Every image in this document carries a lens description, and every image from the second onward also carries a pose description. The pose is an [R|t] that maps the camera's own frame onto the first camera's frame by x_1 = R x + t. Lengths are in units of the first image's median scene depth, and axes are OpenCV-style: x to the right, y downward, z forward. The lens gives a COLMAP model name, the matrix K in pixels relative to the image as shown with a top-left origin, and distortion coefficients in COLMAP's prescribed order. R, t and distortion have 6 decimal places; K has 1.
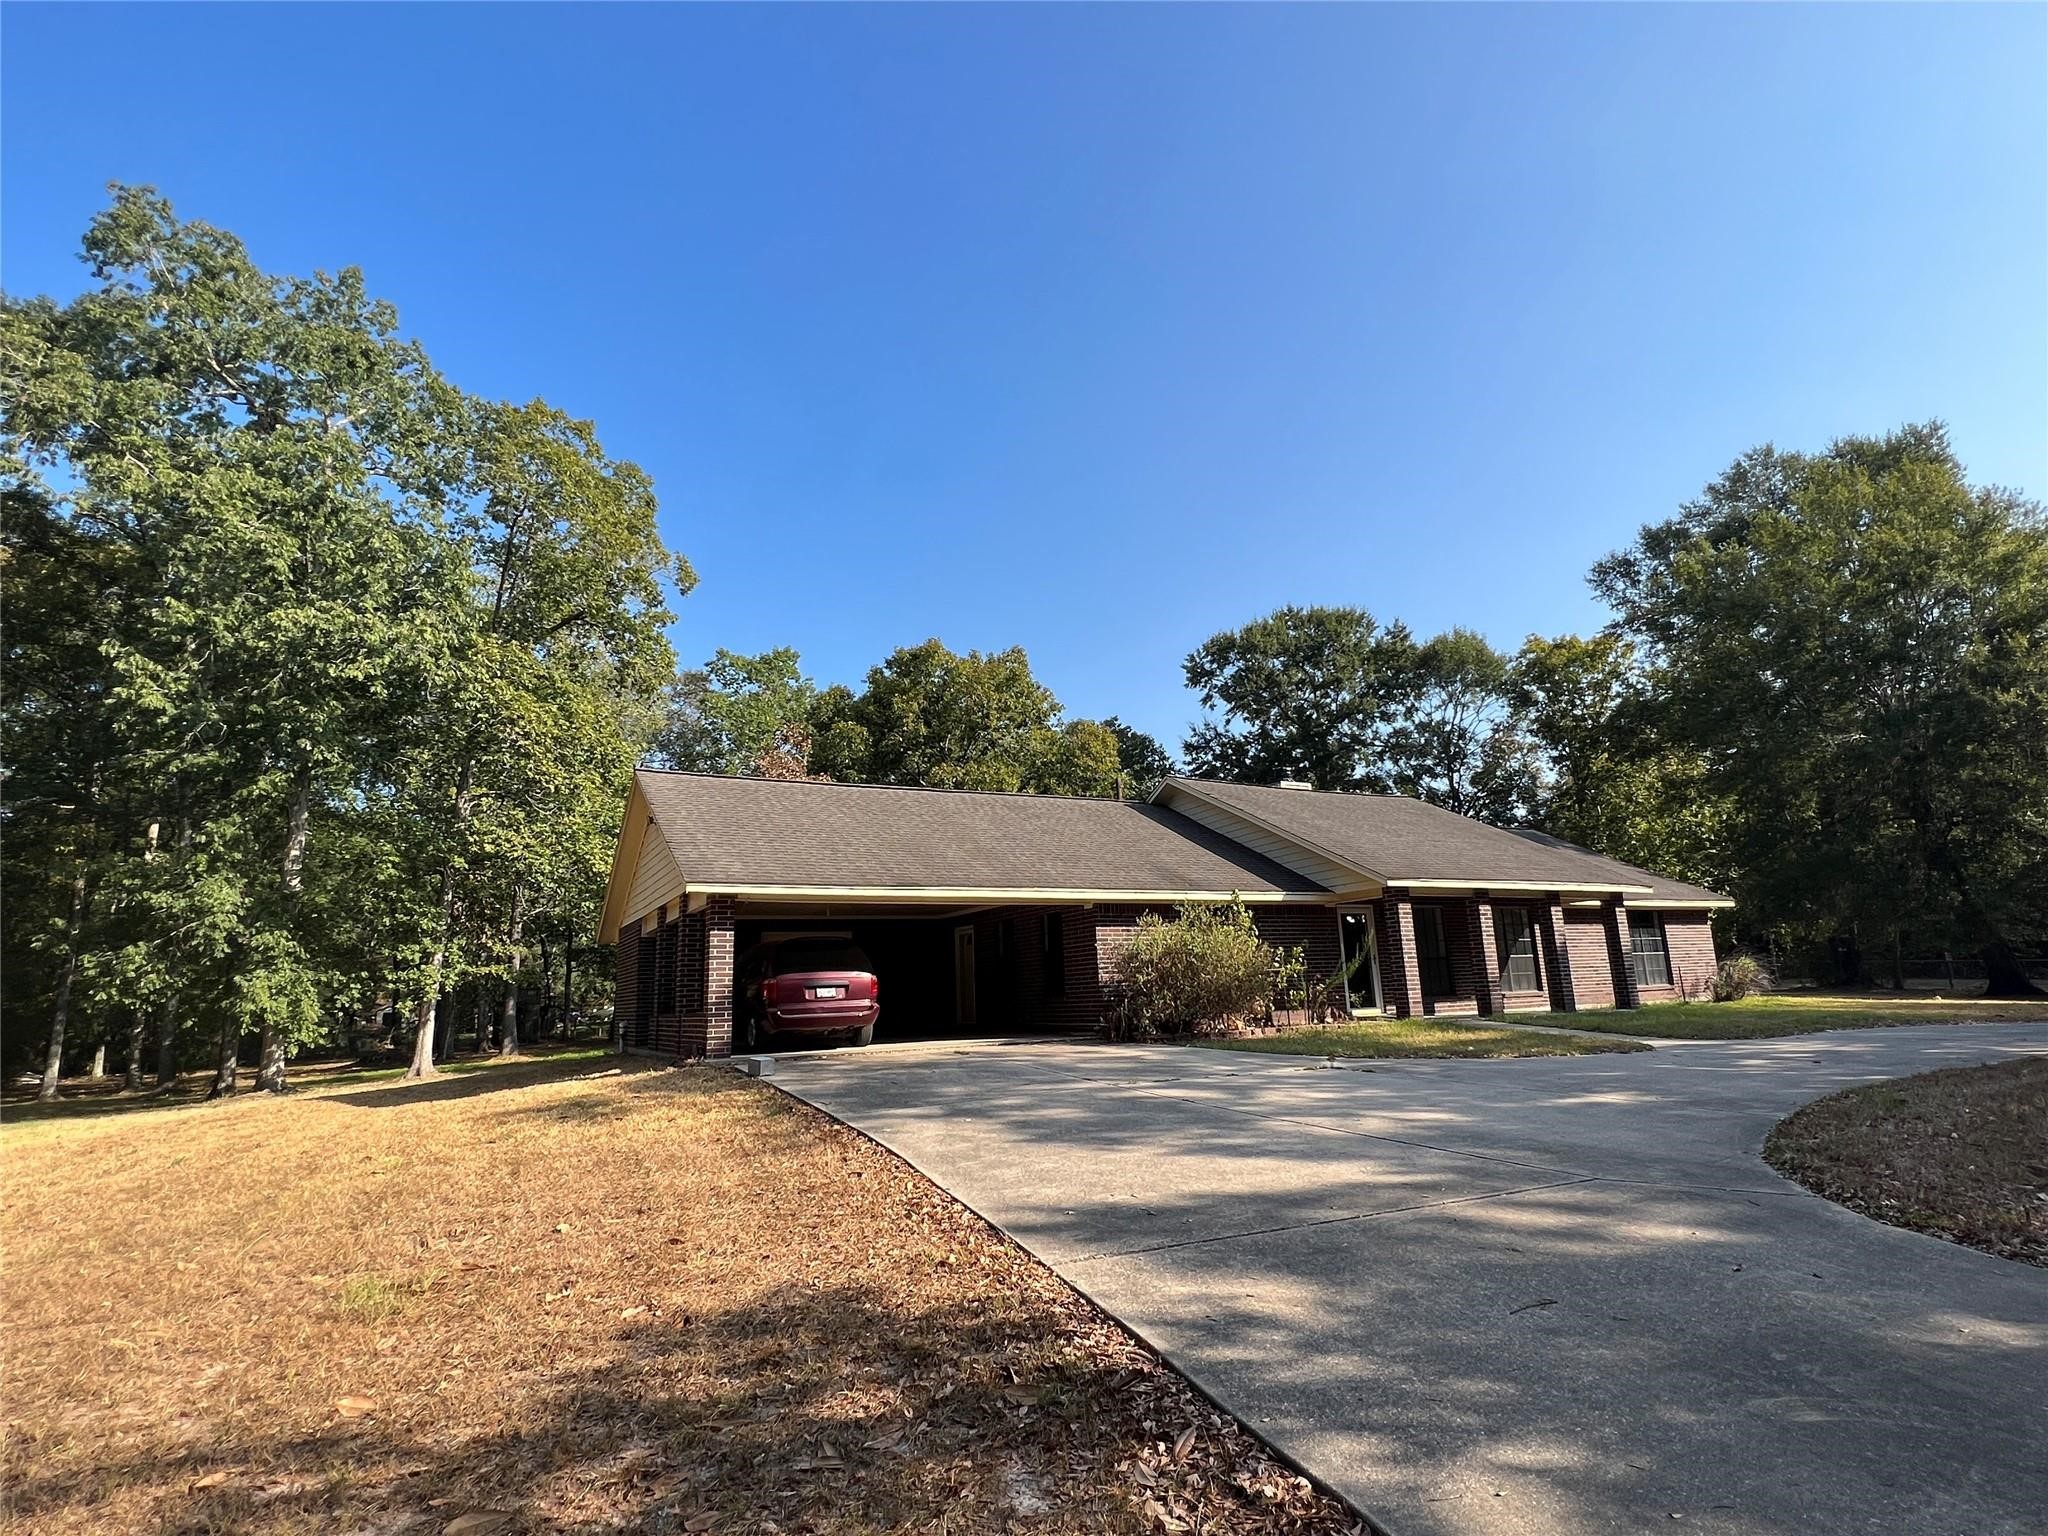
lens RADIAL K [[1025.0, 0, 1013.0], [0, 1025.0, 769.5], [0, 0, 1]] dist [-0.001194, -0.000238]
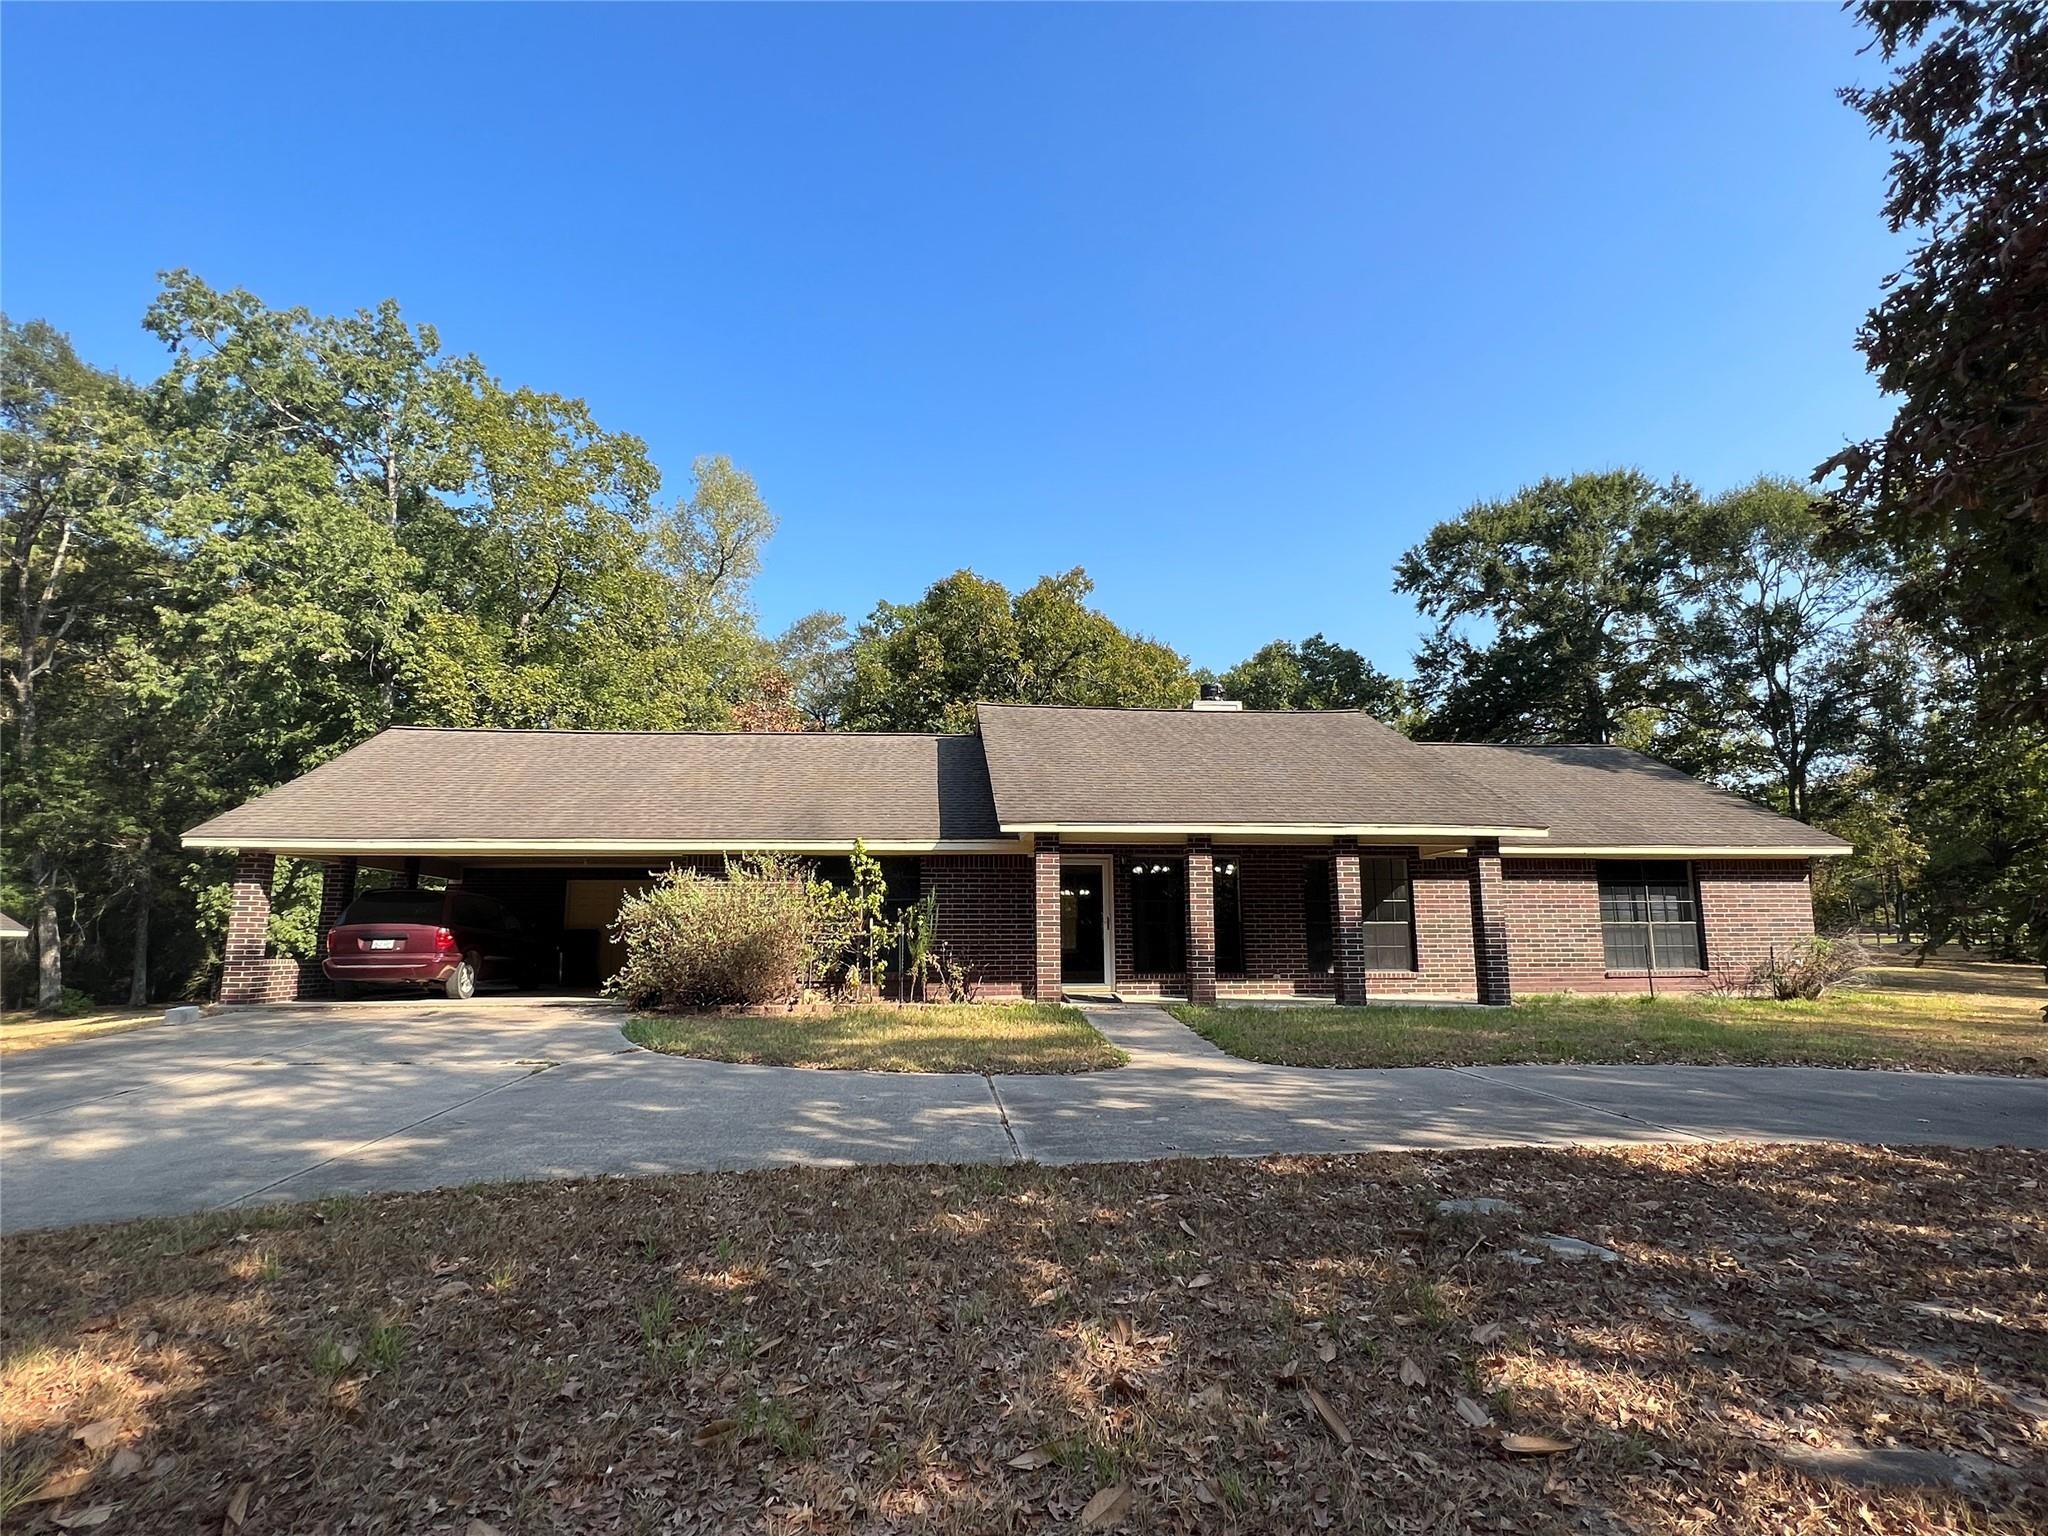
lens RADIAL K [[1025.0, 0, 1023.2], [0, 1025.0, 769.4], [0, 0, 1]] dist [-0.001194, -0.000238]
pose [[0.919448, -0.031675, -0.391935, 0.461638], [0.054436, 0.997406, 0.047095, 0.019725], [0.389426, -0.064637, 0.918787, 0.194836]]
